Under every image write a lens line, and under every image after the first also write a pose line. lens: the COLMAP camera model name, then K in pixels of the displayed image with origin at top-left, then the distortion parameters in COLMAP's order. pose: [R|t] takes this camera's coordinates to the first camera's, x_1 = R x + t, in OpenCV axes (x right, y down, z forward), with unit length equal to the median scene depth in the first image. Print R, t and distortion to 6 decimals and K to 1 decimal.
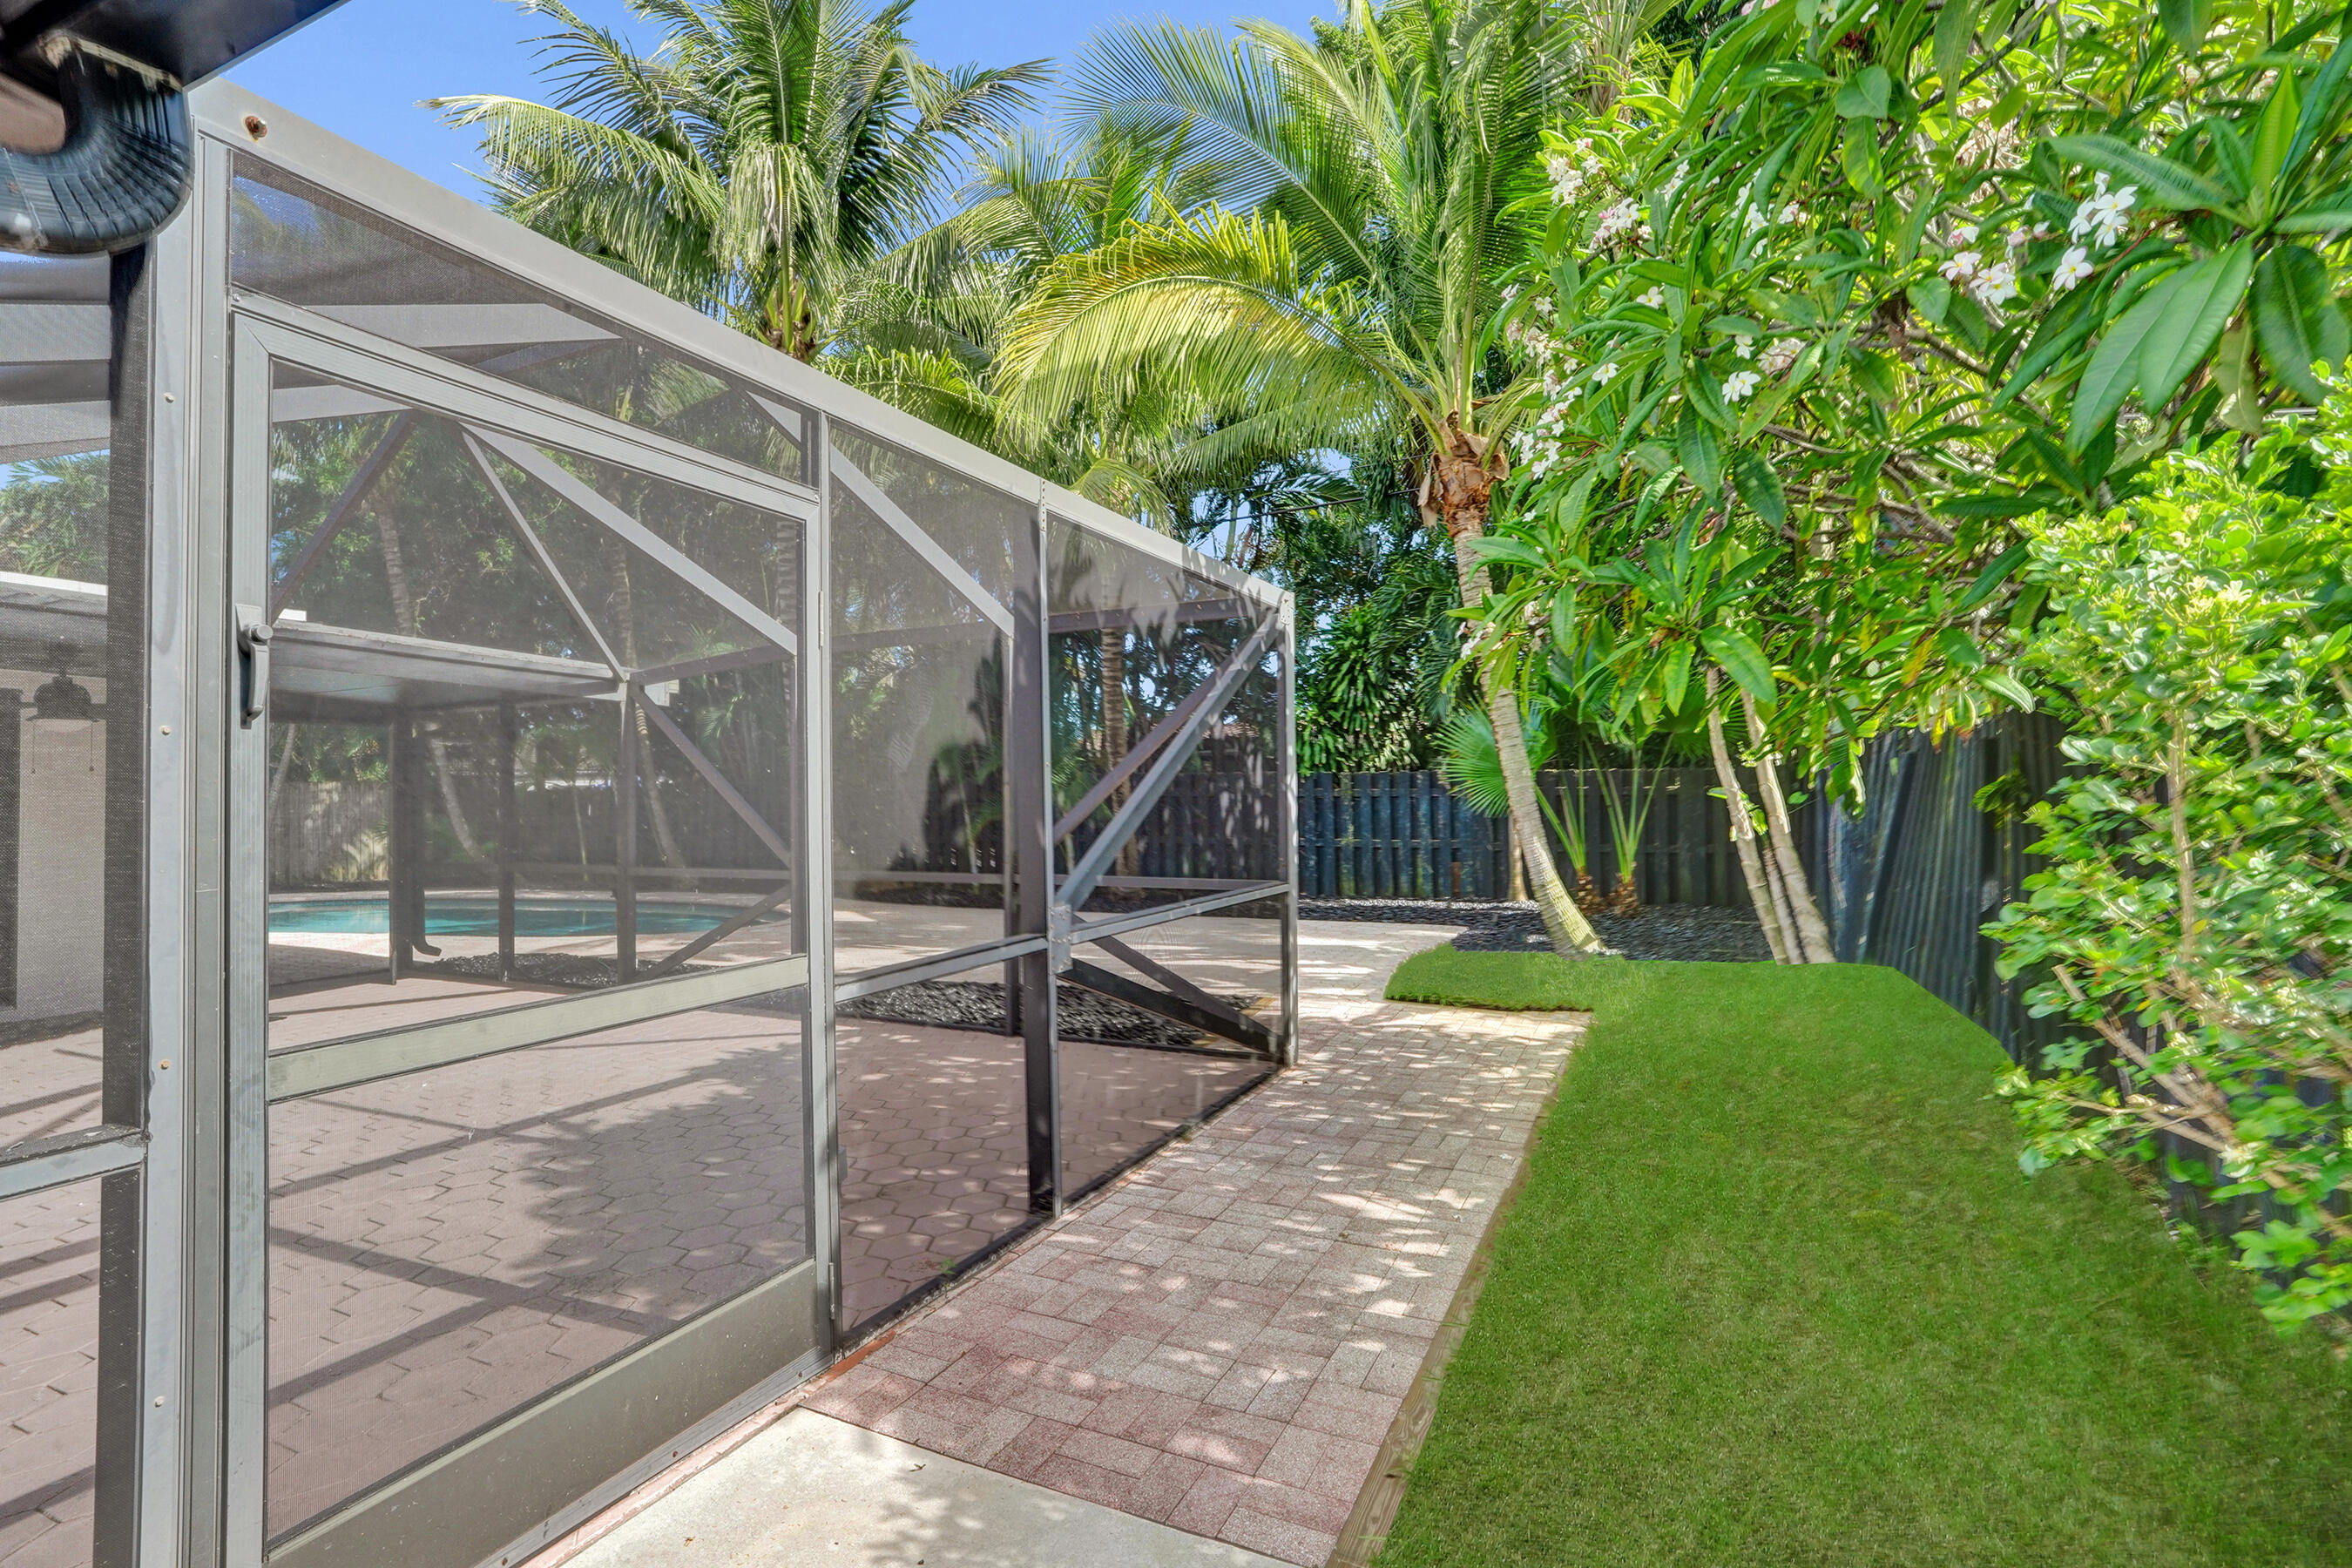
lens RADIAL K [[1103.1, 0, 1181.7], [0, 1103.1, 772.5], [0, 0, 1]] dist [-0.050161, 0.023472]
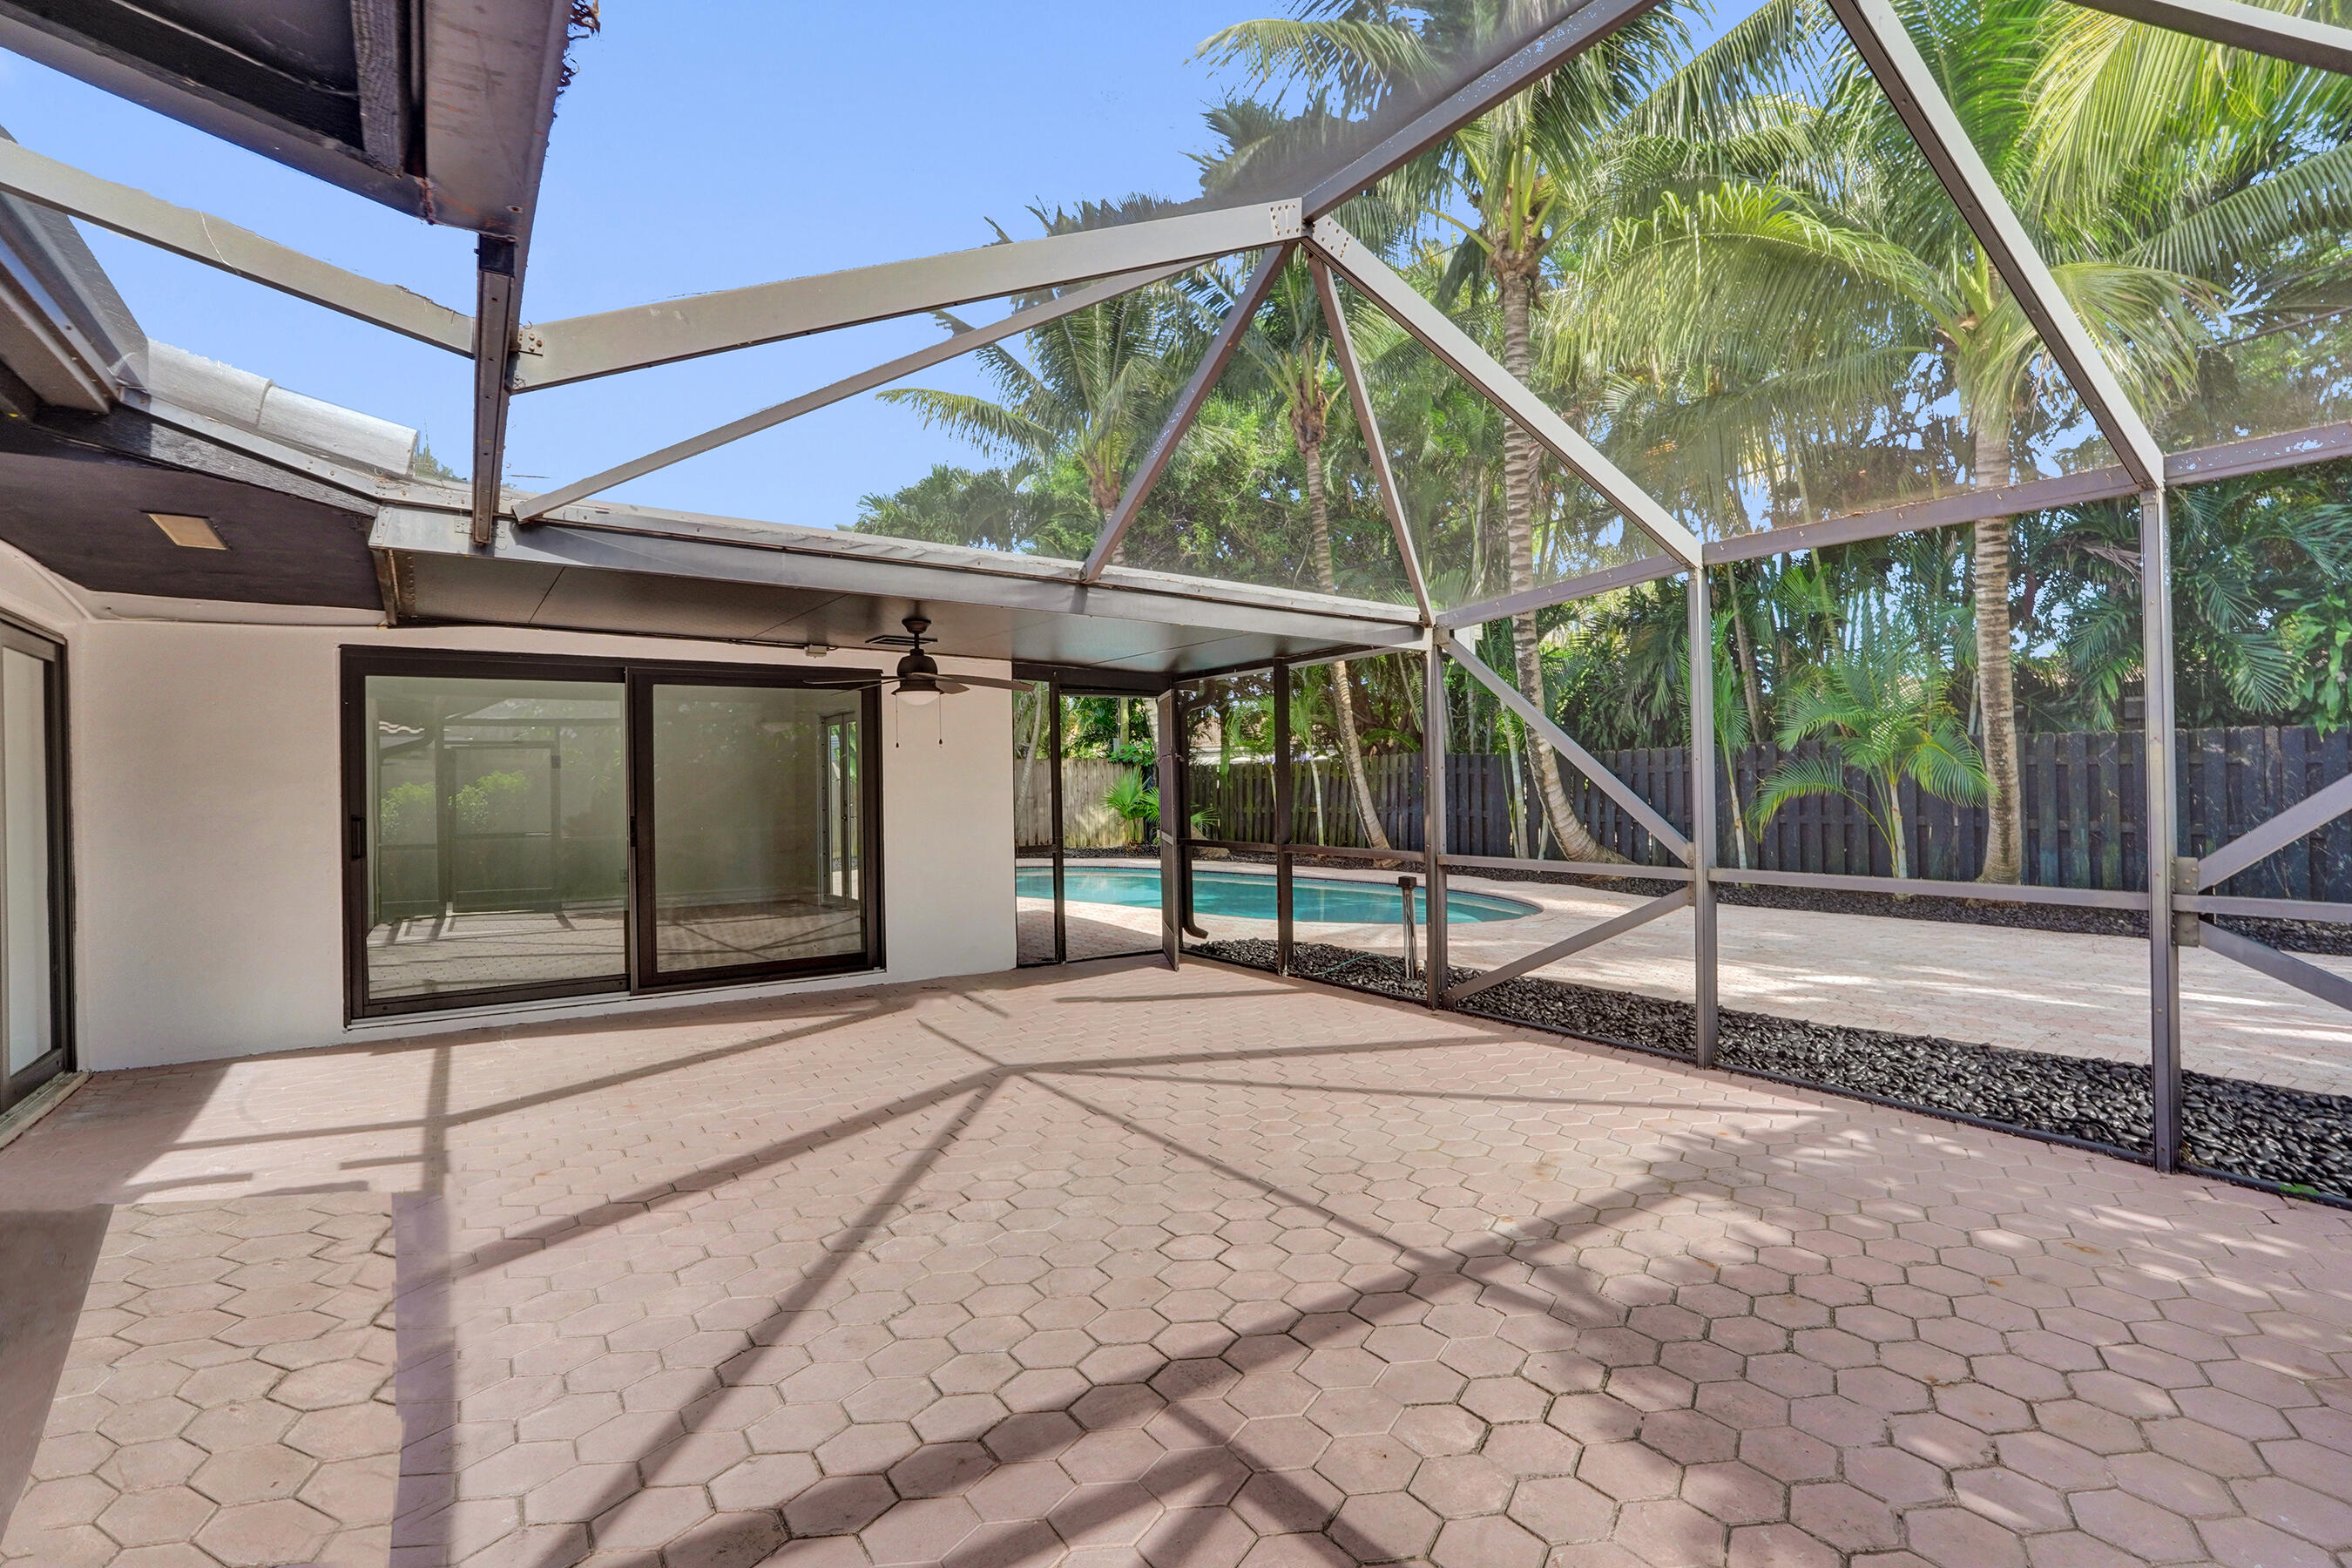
lens RADIAL K [[1103.1, 0, 1181.7], [0, 1103.1, 772.5], [0, 0, 1]] dist [-0.050161, 0.023472]
pose [[0.859868, -0.000354, -0.510516, -0.240008], [0.011477, 0.999760, 0.018637, 0.007697], [0.510387, -0.021885, 0.859666, 0.189523]]
